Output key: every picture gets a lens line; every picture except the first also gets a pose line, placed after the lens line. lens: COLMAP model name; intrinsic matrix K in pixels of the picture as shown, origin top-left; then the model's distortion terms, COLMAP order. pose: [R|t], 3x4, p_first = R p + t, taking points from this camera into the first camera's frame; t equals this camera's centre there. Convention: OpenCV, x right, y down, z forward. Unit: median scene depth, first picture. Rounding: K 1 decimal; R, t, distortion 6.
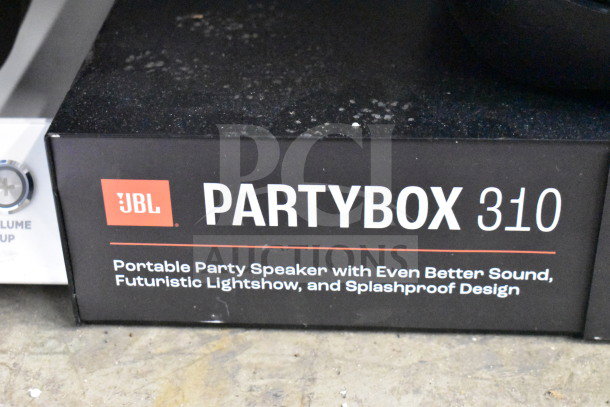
lens RADIAL K [[1141.8, 0, 306.1], [0, 1141.8, 202.4], [0, 0, 1]] dist [0.011827, 0.000000]
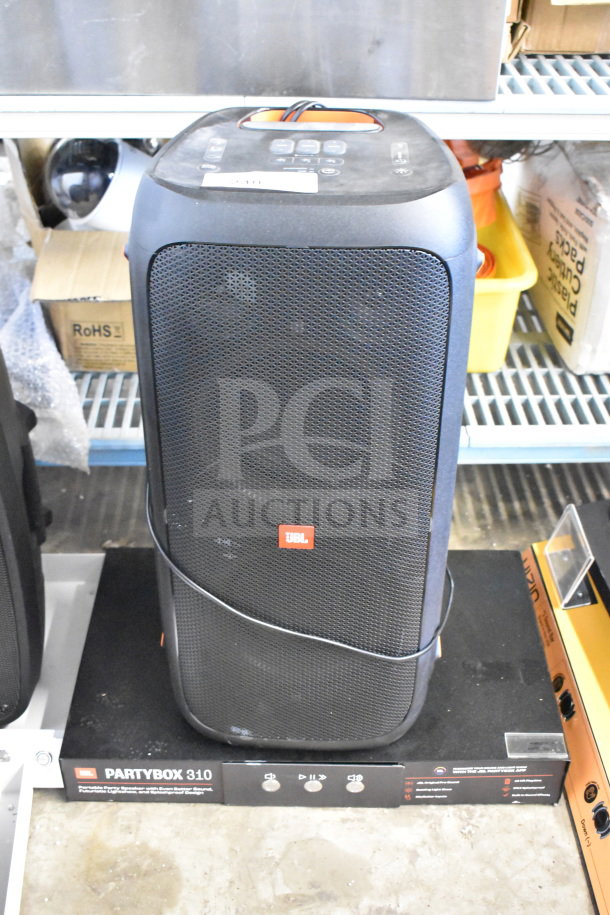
lens RADIAL K [[1081.1, 0, 306.6], [0, 1081.1, 455.4], [0, 0, 1]] dist [-0.020170, 0.000000]
pose [[0.998226, -0.012201, 0.058278, 0.317627], [0.007884, 0.997247, 0.073733, -1.131502], [-0.059017, -0.073143, 0.995574, -2.065813]]
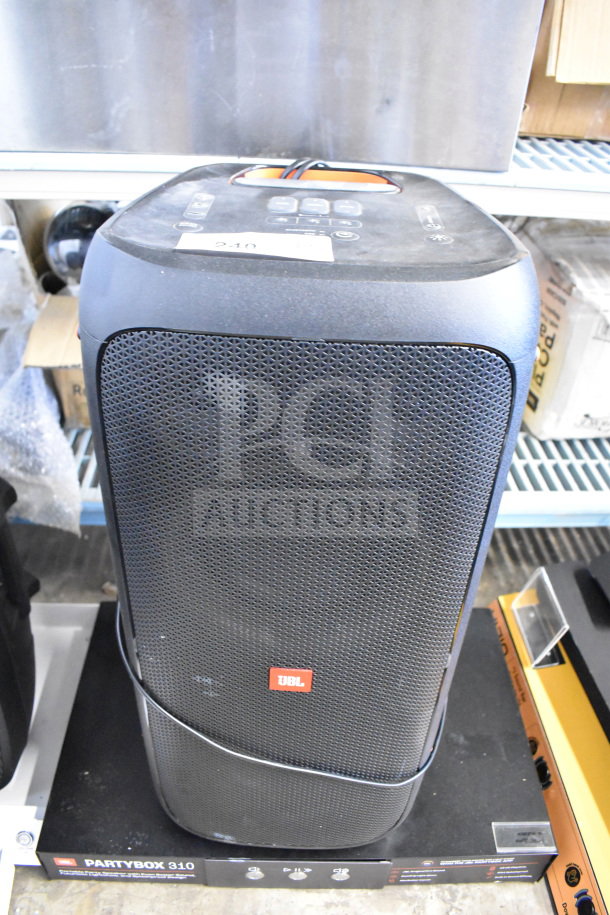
lens RADIAL K [[708.4, 0, 302.1], [0, 708.4, 457.9], [0, 0, 1]] dist [-0.074817, 0.009030]
pose [[0.995868, 0.005145, 0.090666, 0.334879], [-0.014152, 0.994988, 0.098984, -1.322001], [-0.089702, -0.099858, 0.990950, -0.860631]]
